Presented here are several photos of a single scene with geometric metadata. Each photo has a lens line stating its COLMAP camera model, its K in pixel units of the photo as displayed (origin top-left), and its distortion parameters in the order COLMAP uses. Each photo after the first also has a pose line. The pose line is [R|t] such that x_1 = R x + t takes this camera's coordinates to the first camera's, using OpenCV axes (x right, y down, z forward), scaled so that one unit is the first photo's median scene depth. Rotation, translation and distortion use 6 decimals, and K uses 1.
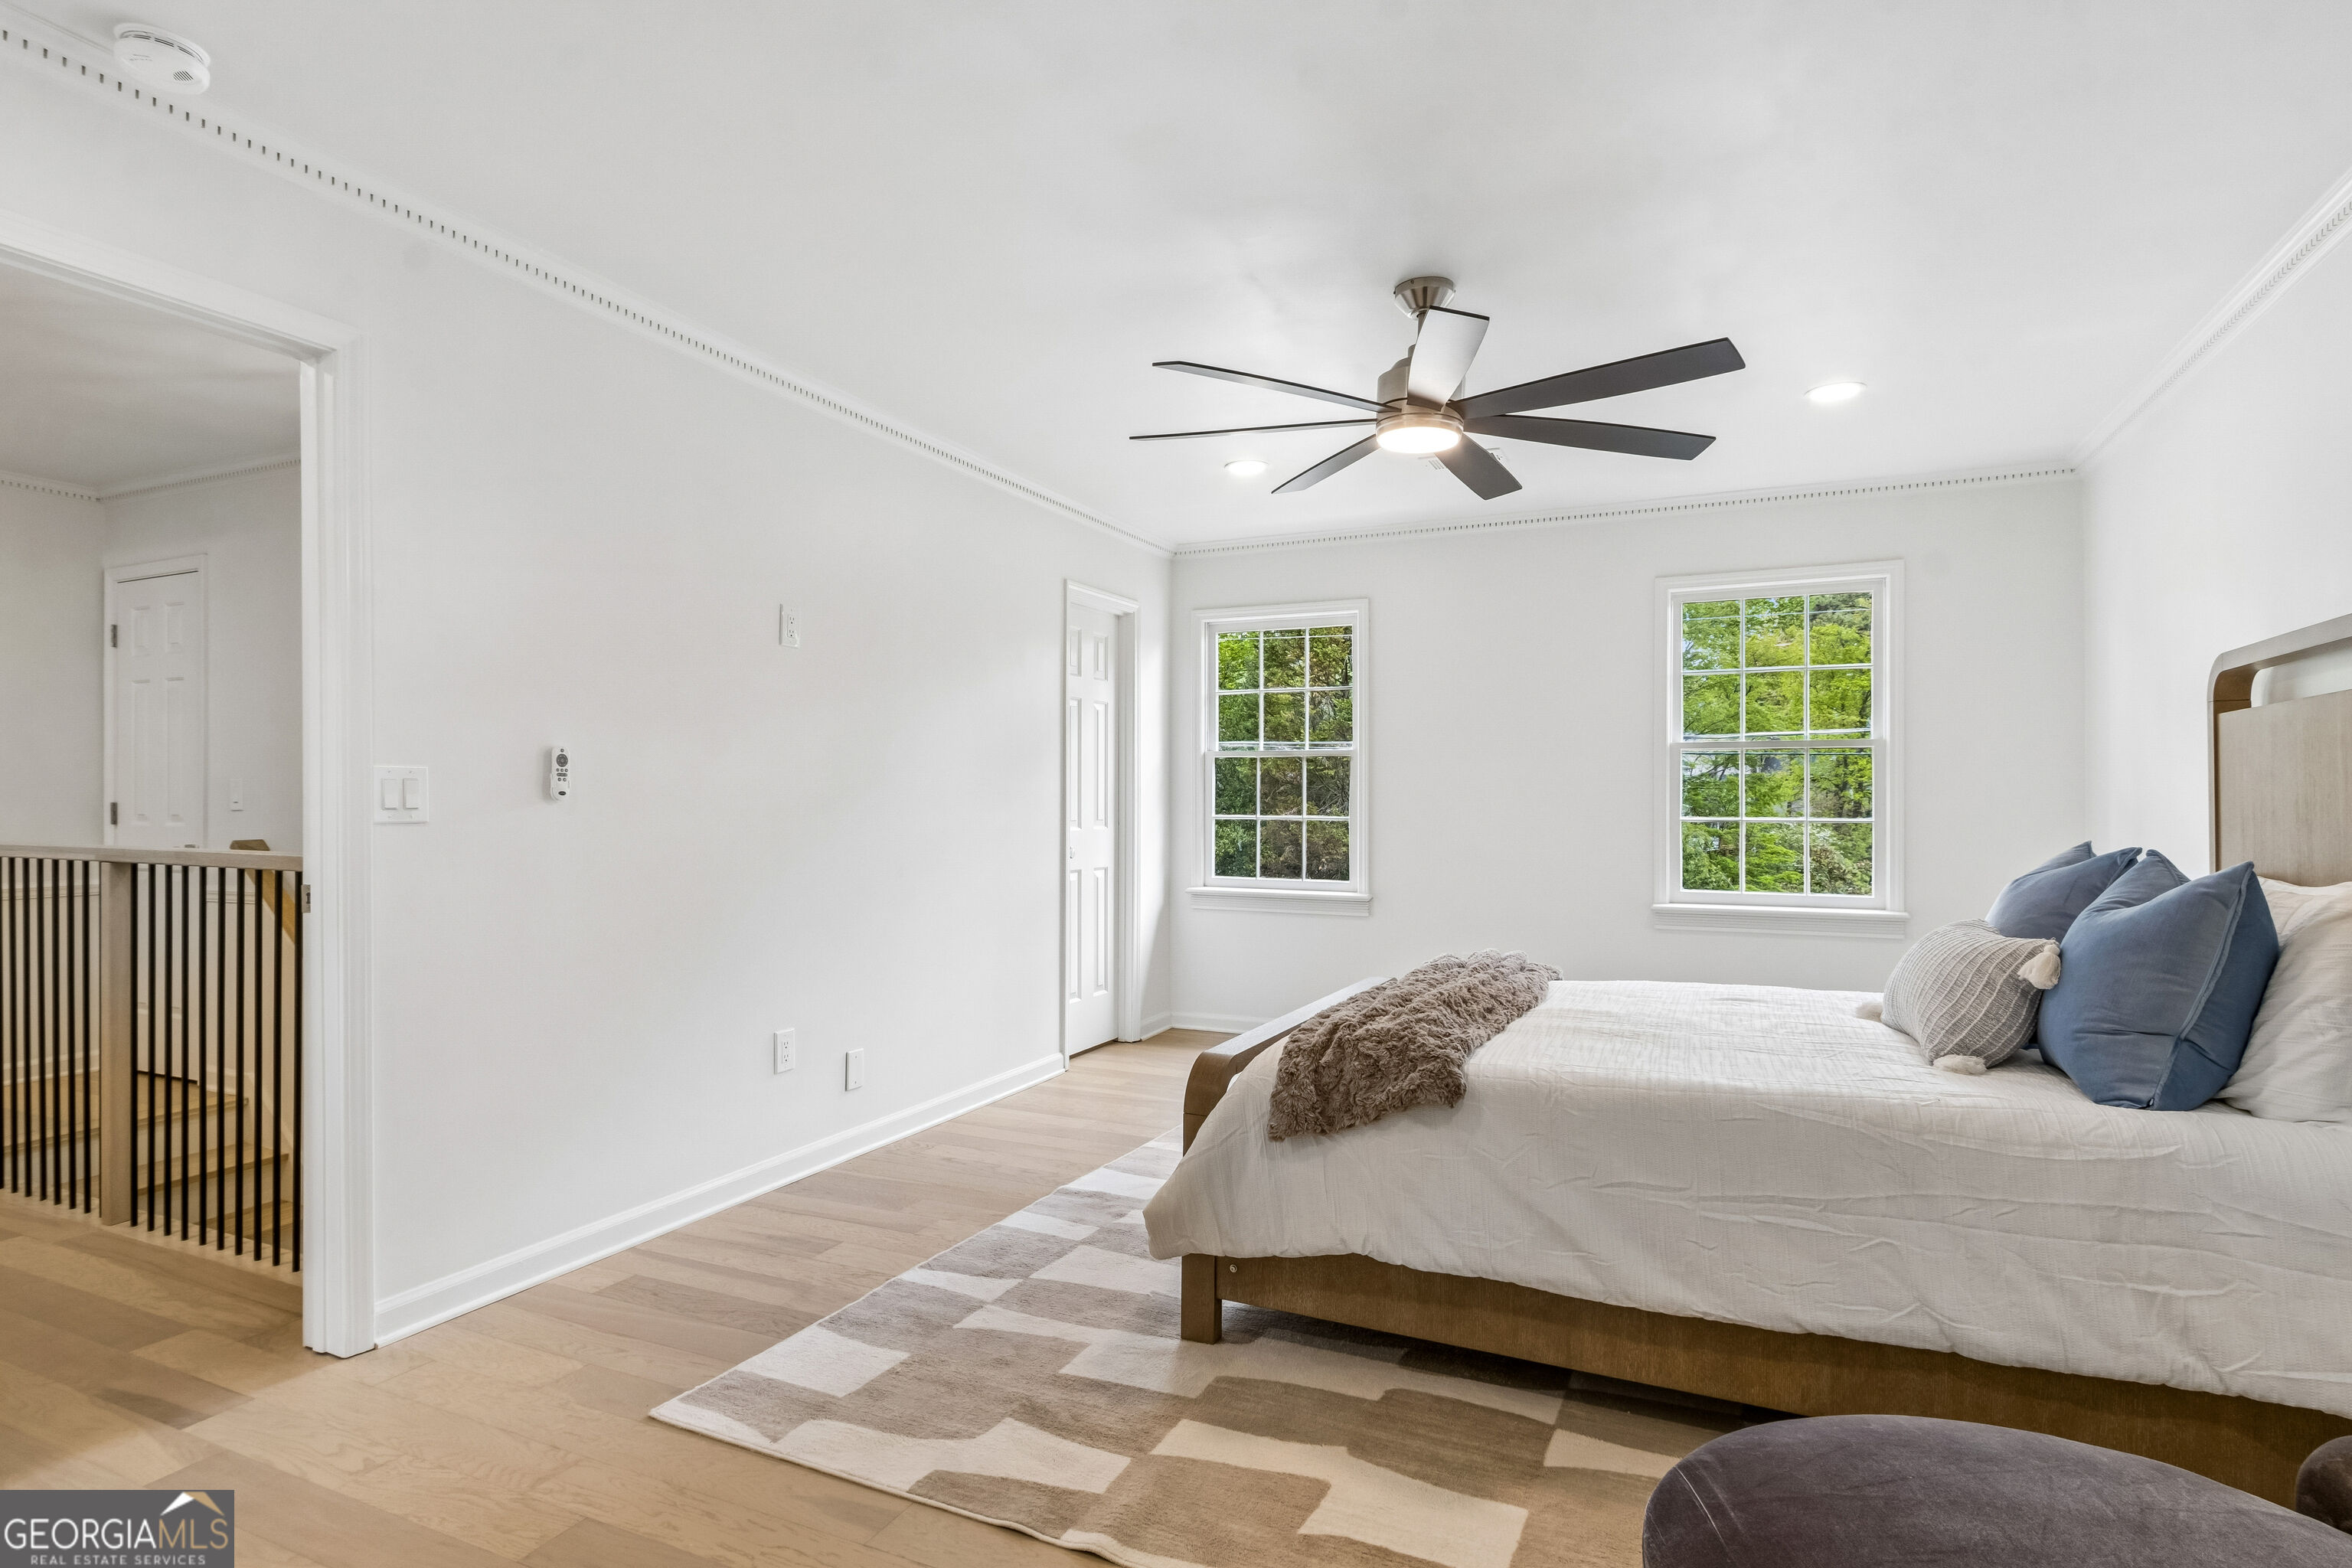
lens RADIAL K [[1233.3, 0, 1176.0], [0, 1233.3, 784.0], [0, 0, 1]] dist [0.000809, -0.000312]
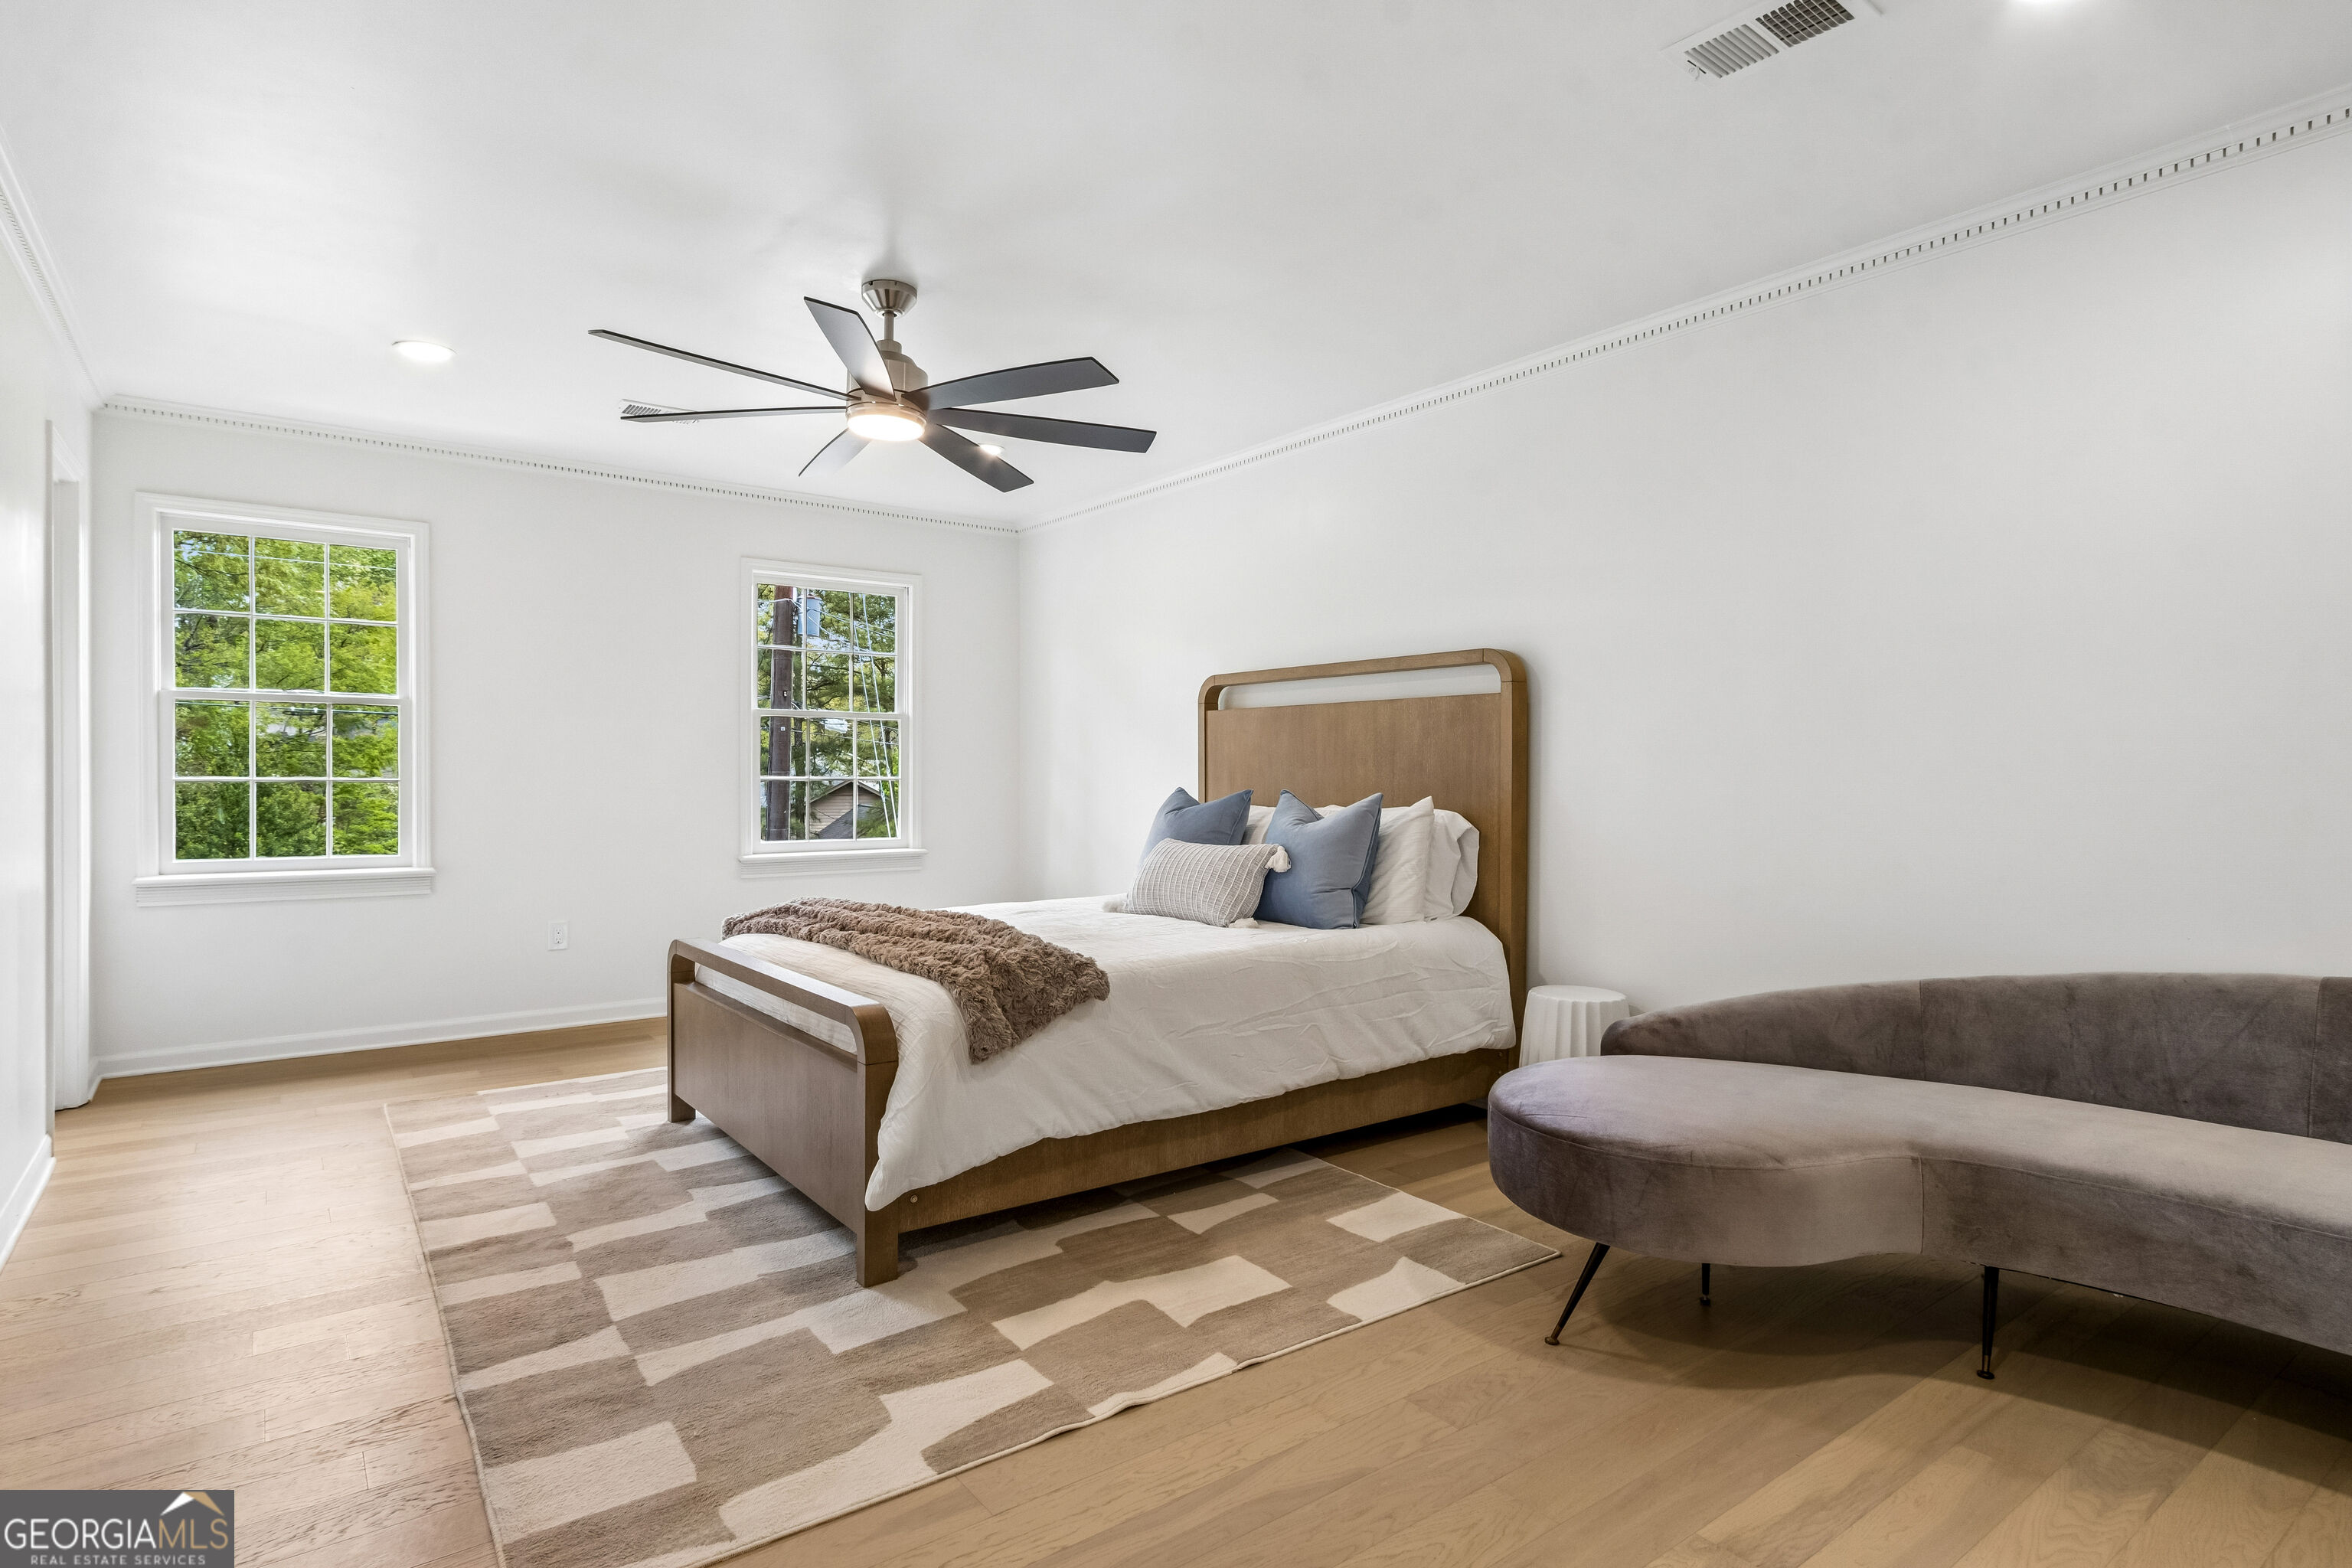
lens RADIAL K [[1204.8, 0, 1176.0], [0, 1204.8, 784.0], [0, 0, 1]] dist [-0.003513, -0.001779]
pose [[0.467983, -0.009884, 0.883682, -0.774960], [-0.015629, 0.999689, 0.019459, 0.014052], [-0.883600, -0.022917, 0.467682, 0.336067]]
